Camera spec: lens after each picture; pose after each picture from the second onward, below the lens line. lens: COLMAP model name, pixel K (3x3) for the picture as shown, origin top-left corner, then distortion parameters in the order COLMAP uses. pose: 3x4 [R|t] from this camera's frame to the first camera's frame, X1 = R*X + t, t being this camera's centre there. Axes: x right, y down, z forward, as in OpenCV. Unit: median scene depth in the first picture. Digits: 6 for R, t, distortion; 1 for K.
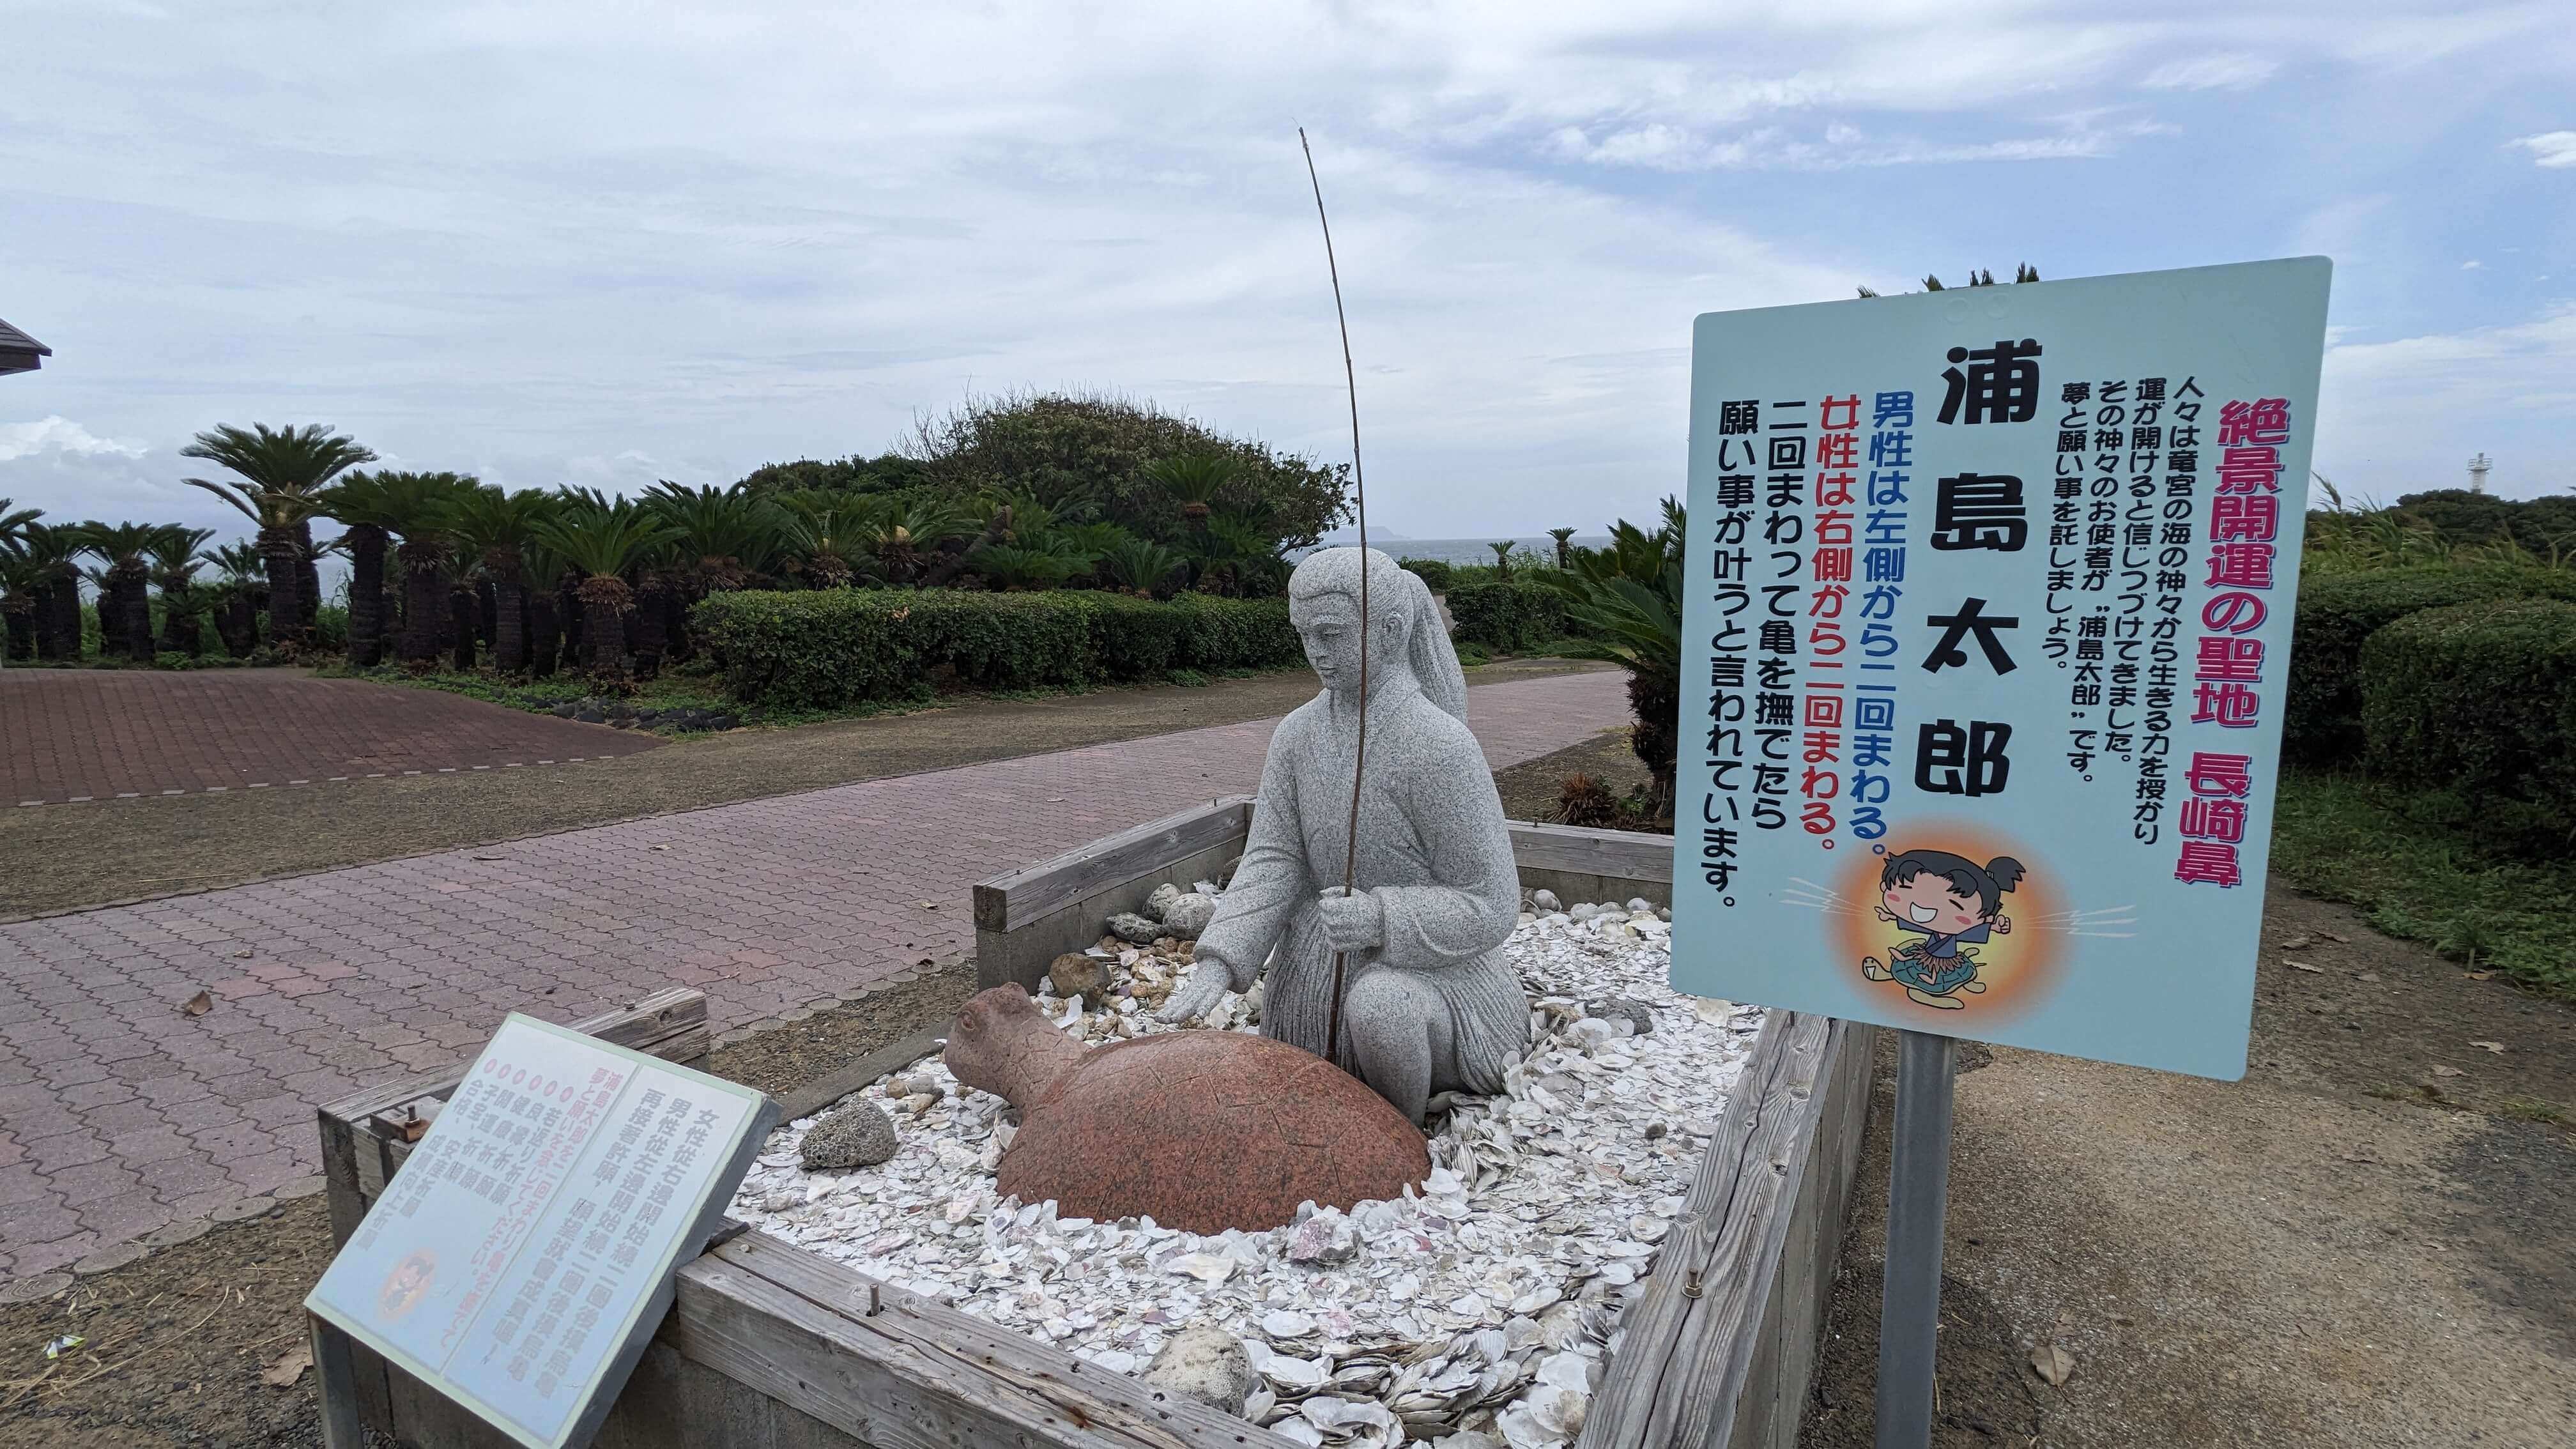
lens RADIAL K [[1238.6, 0, 1284.0], [0, 1238.6, 719.0], [0, 0, 1]] dist [0.002042, 0.004373]
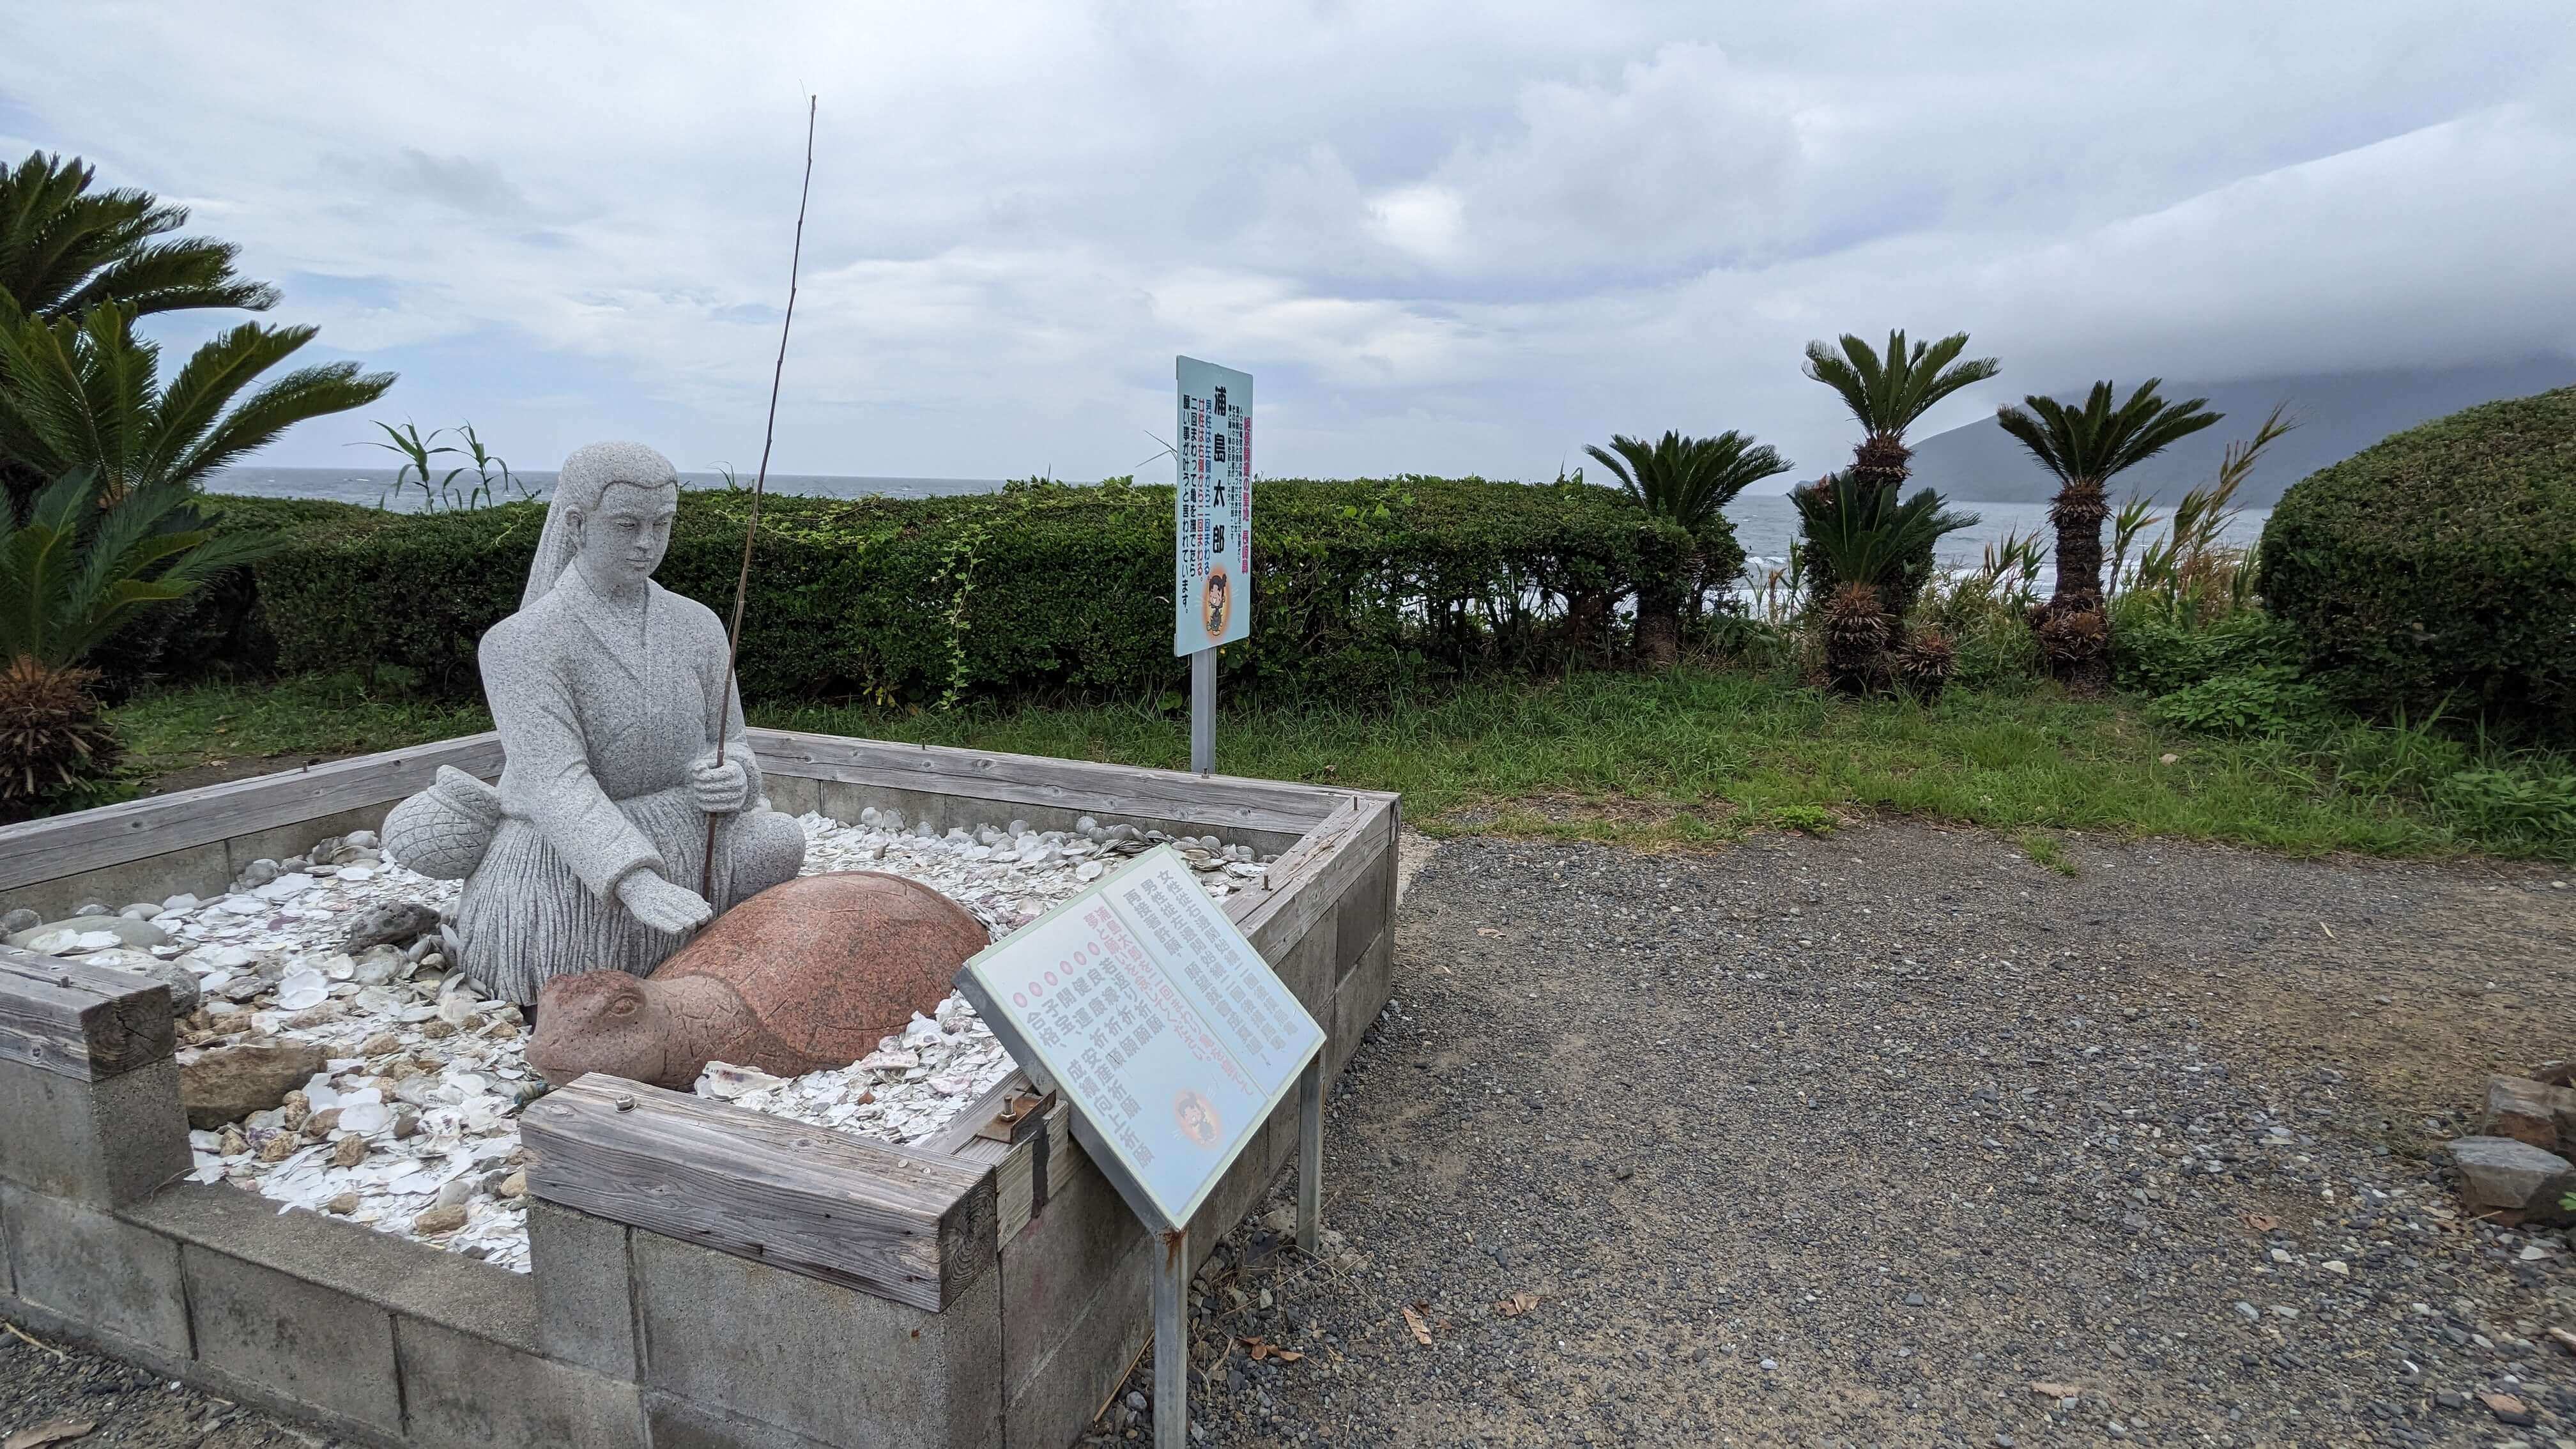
lens RADIAL K [[1238.6, 0, 1284.4], [0, 1238.6, 722.7], [0, 0, 1]] dist [0.002042, 0.004373]
pose [[-0.182250, -0.177008, 0.967188, -2.121822], [0.120315, 0.972256, 0.200606, -0.101775], [-0.975863, 0.152928, -0.155897, 1.310573]]
